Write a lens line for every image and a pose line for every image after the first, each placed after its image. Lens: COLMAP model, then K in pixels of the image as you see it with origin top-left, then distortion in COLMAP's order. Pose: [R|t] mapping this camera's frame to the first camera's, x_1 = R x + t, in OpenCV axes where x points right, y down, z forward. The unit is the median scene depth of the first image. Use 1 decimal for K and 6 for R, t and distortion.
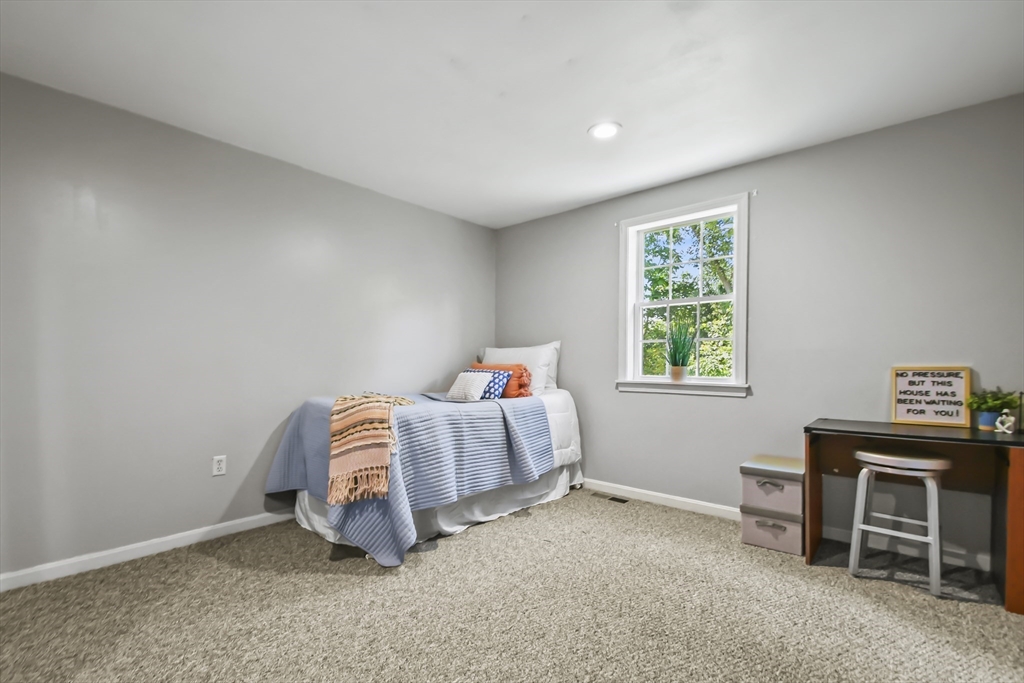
lens RADIAL K [[459.8, 0, 502.2], [0, 459.8, 373.1], [0, 0, 1]] dist [0.030267, -0.017238]
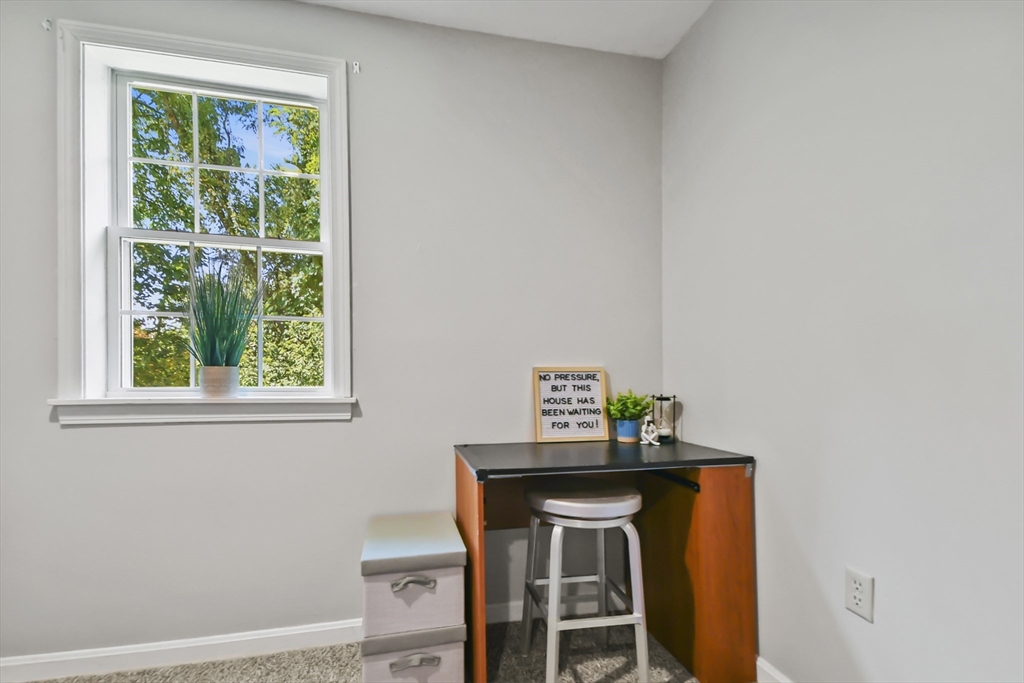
lens RADIAL K [[459.8, 0, 502.2], [0, 459.8, 373.1], [0, 0, 1]] dist [0.030267, -0.017238]
pose [[0.589835, 0.010113, 0.807460, 0.212380], [0.017998, 0.999509, -0.025666, 0.014135], [-0.807323, 0.029672, 0.589363, 0.617015]]
